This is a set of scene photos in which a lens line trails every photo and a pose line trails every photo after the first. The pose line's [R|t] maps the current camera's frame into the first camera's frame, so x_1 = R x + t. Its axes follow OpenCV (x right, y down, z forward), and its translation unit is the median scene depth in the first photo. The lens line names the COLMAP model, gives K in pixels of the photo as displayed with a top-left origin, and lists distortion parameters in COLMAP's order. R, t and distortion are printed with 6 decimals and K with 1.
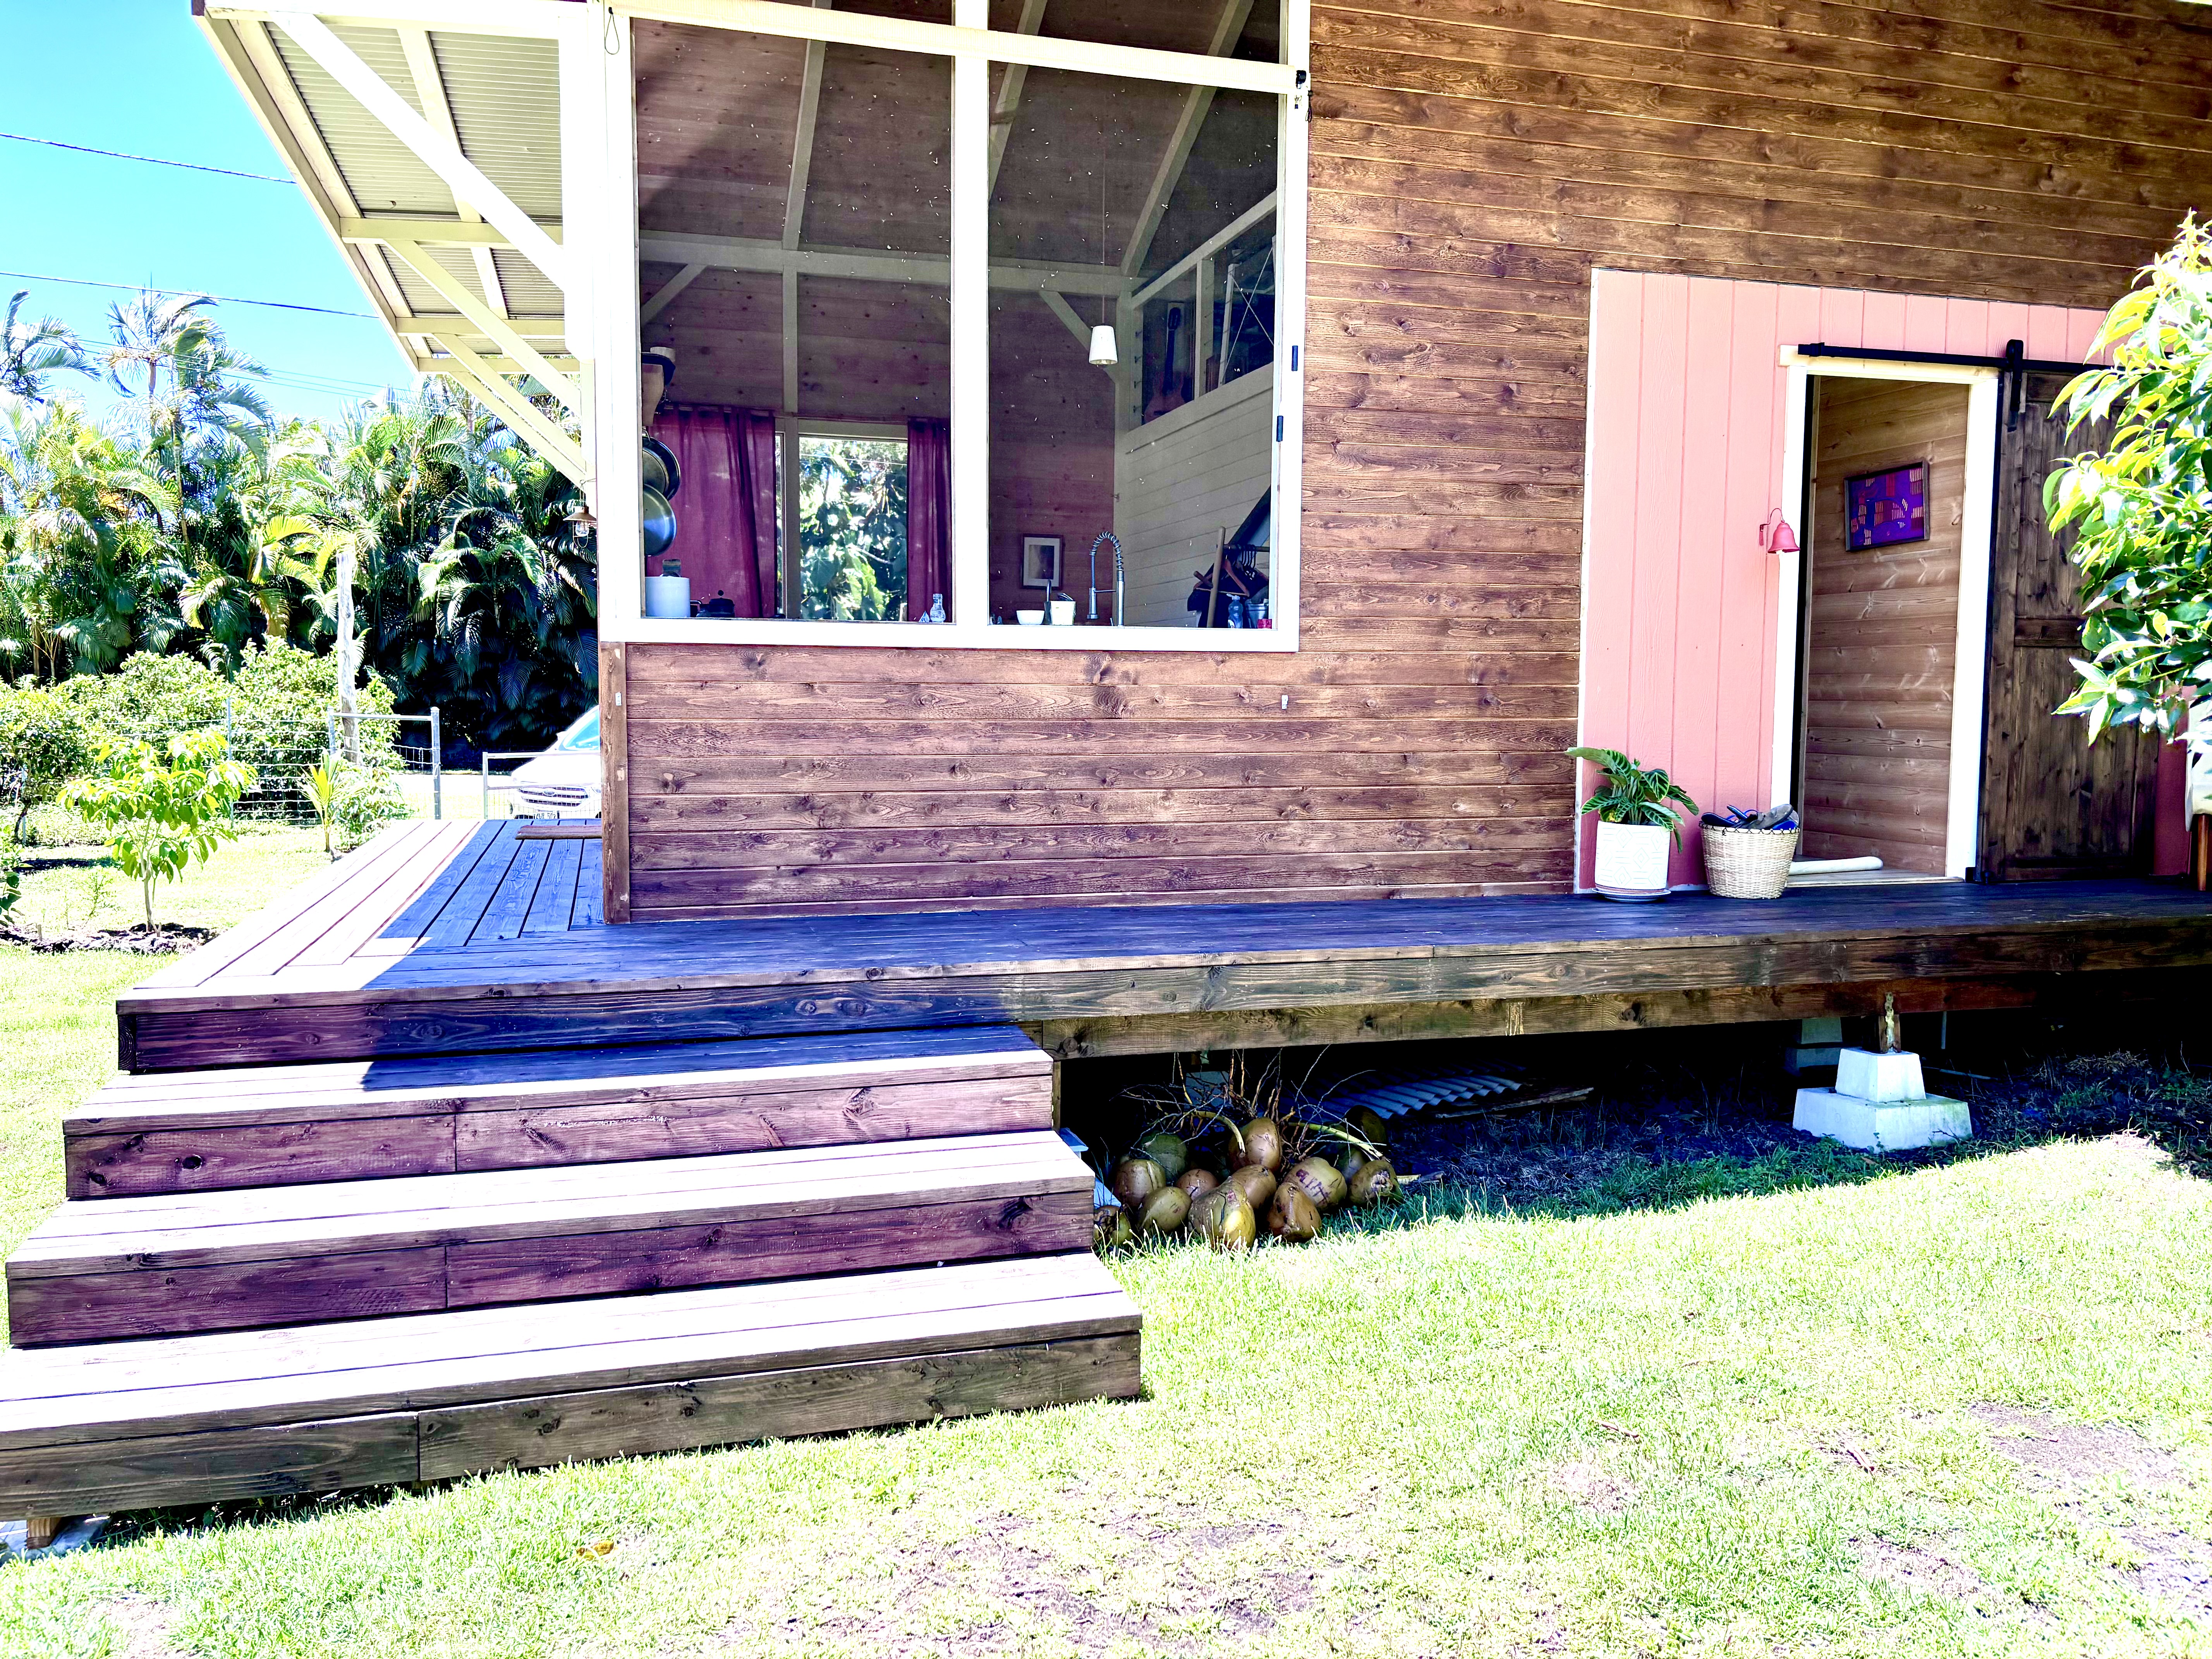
lens RADIAL K [[1667.1, 0, 1106.0], [0, 1667.1, 829.5], [0, 0, 1]] dist [0.013202, 0.003604]
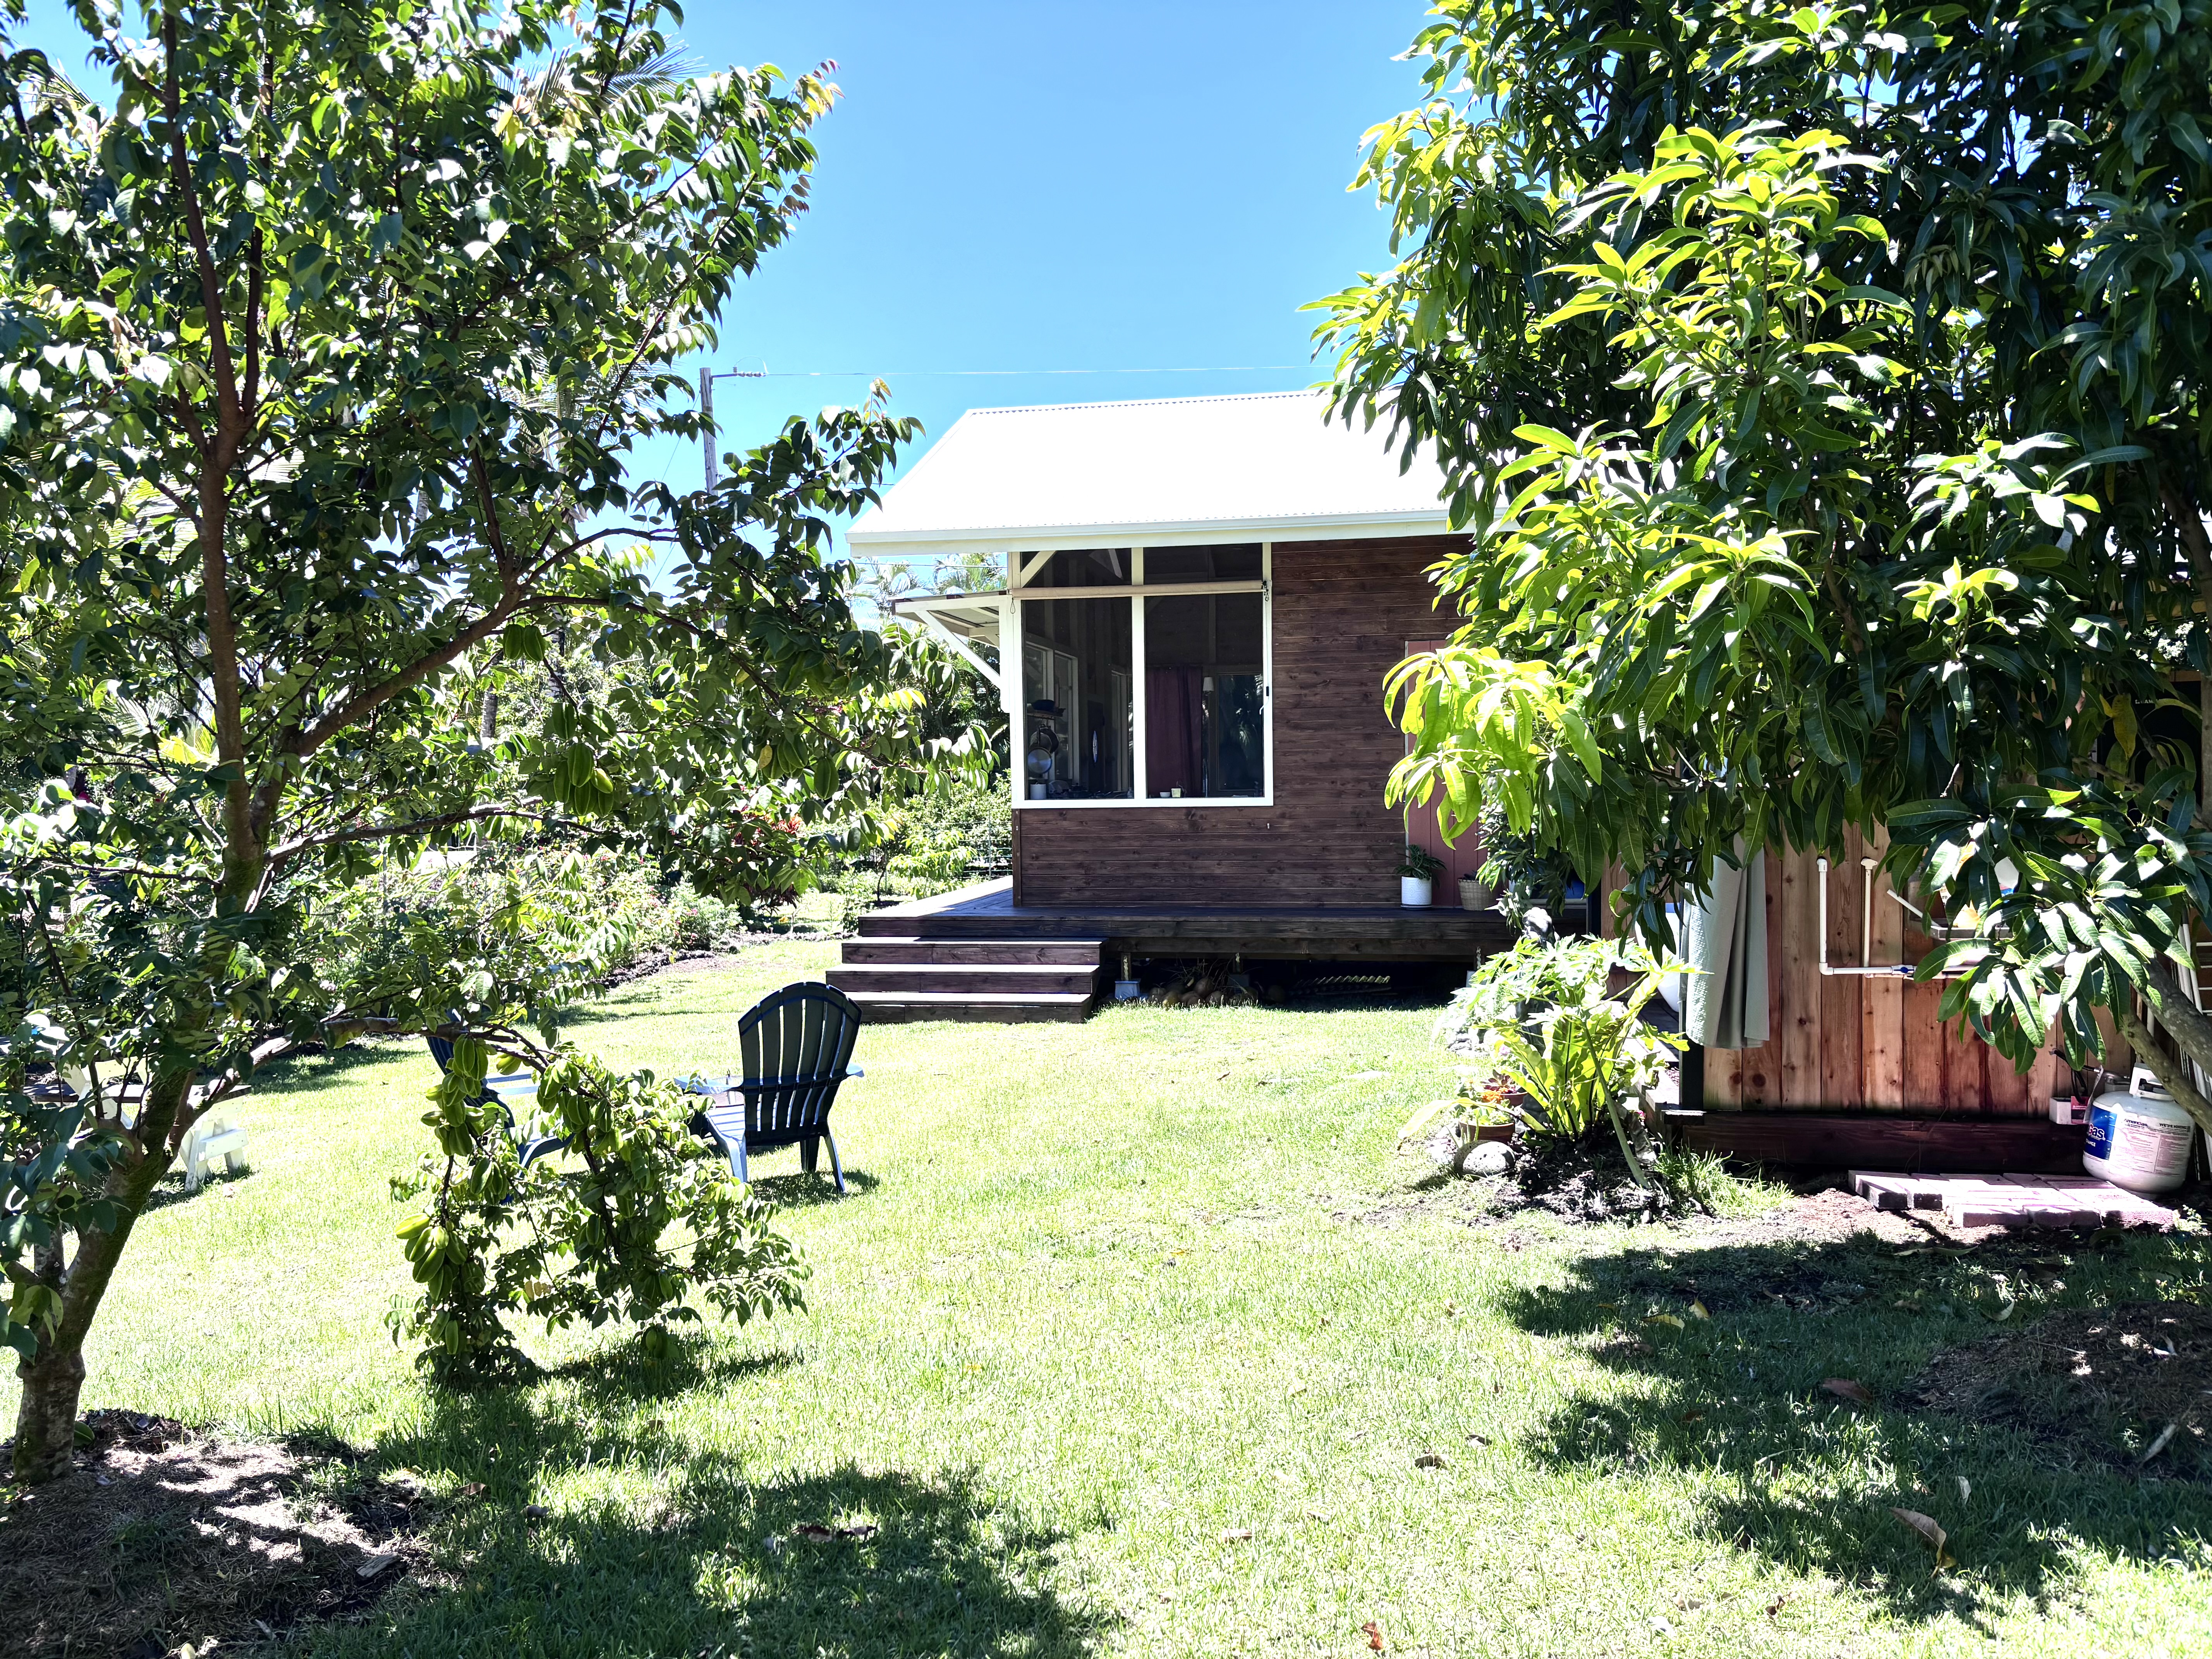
lens RADIAL K [[1667.1, 0, 1106.0], [0, 1667.1, 829.5], [0, 0, 1]] dist [0.013202, 0.003604]
pose [[0.893782, -0.003316, -0.448489, 1.051383], [-0.018221, 0.998879, -0.043697, 0.043674], [0.448131, 0.047228, 0.892720, -1.388863]]
